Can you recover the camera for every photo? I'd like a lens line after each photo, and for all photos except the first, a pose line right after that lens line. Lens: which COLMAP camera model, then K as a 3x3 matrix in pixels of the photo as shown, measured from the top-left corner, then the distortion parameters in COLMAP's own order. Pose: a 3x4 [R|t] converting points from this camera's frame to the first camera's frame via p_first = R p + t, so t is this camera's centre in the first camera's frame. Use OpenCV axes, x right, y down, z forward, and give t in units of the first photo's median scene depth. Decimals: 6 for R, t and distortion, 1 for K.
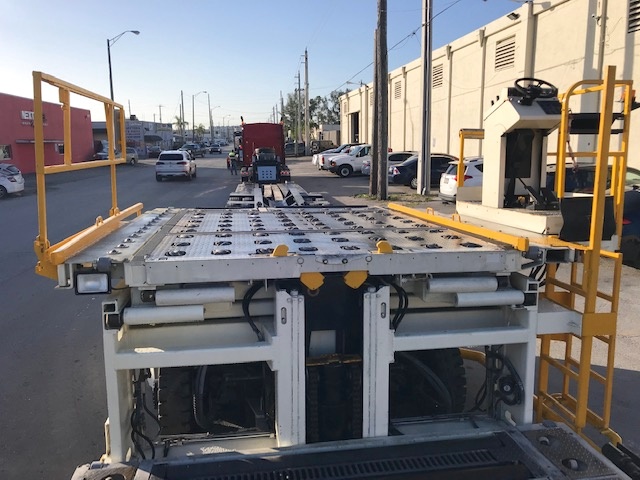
lens RADIAL K [[526.9, 0, 320.0], [0, 526.9, 240.0], [0, 0, 1]] dist [0.017787, -0.002699]
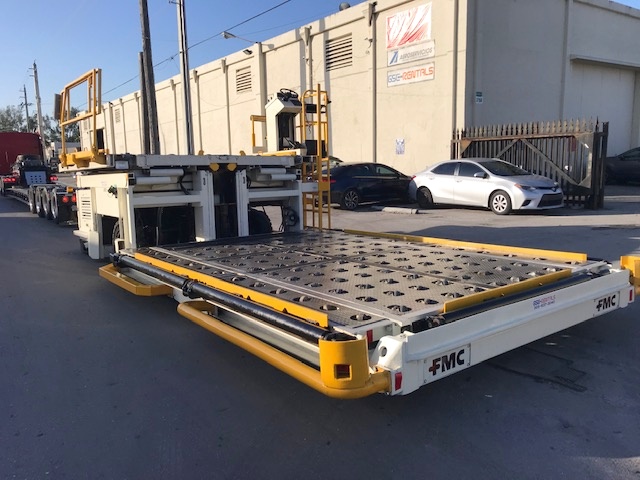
lens RADIAL K [[526.9, 0, 320.0], [0, 526.9, 240.0], [0, 0, 1]] dist [0.017787, -0.002699]
pose [[0.883819, -0.074928, 0.461789, -0.515696], [0.094503, 0.995336, -0.019370, 0.358481], [-0.458184, 0.060759, 0.886778, -0.924316]]
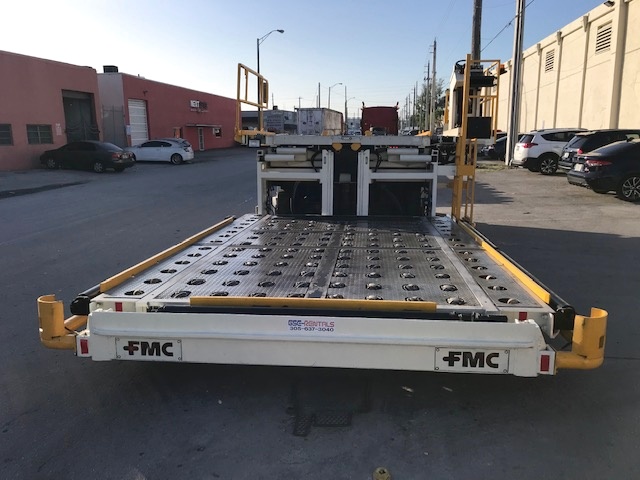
lens RADIAL K [[524.6, 0, 311.0], [0, 524.6, 241.0], [0, 0, 1]] dist [0.048252, -0.058159]
pose [[0.964686, 0.056807, -0.257205, 0.382815], [-0.052479, 0.998342, 0.023665, 0.342062], [0.258123, -0.009331, 0.966067, -1.028849]]
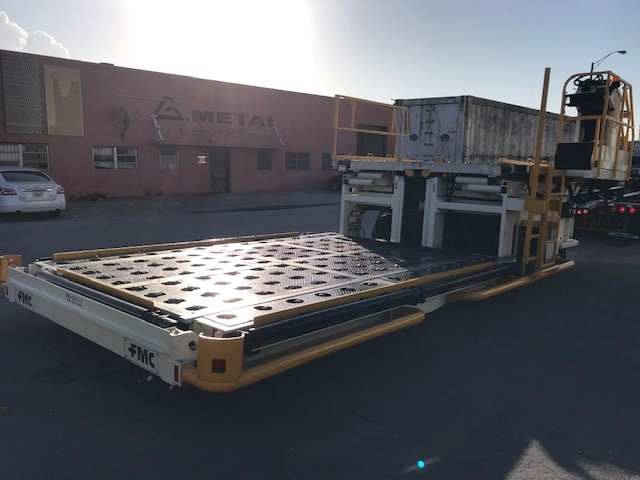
lens RADIAL K [[518.3, 0, 303.5], [0, 518.3, 240.0], [0, 0, 1]] dist [0.006162, 0.001685]
pose [[0.611618, 0.135362, -0.779488, 1.149391], [-0.167779, 0.985037, 0.039411, 0.268548], [0.773159, 0.106677, 0.625177, -0.592222]]
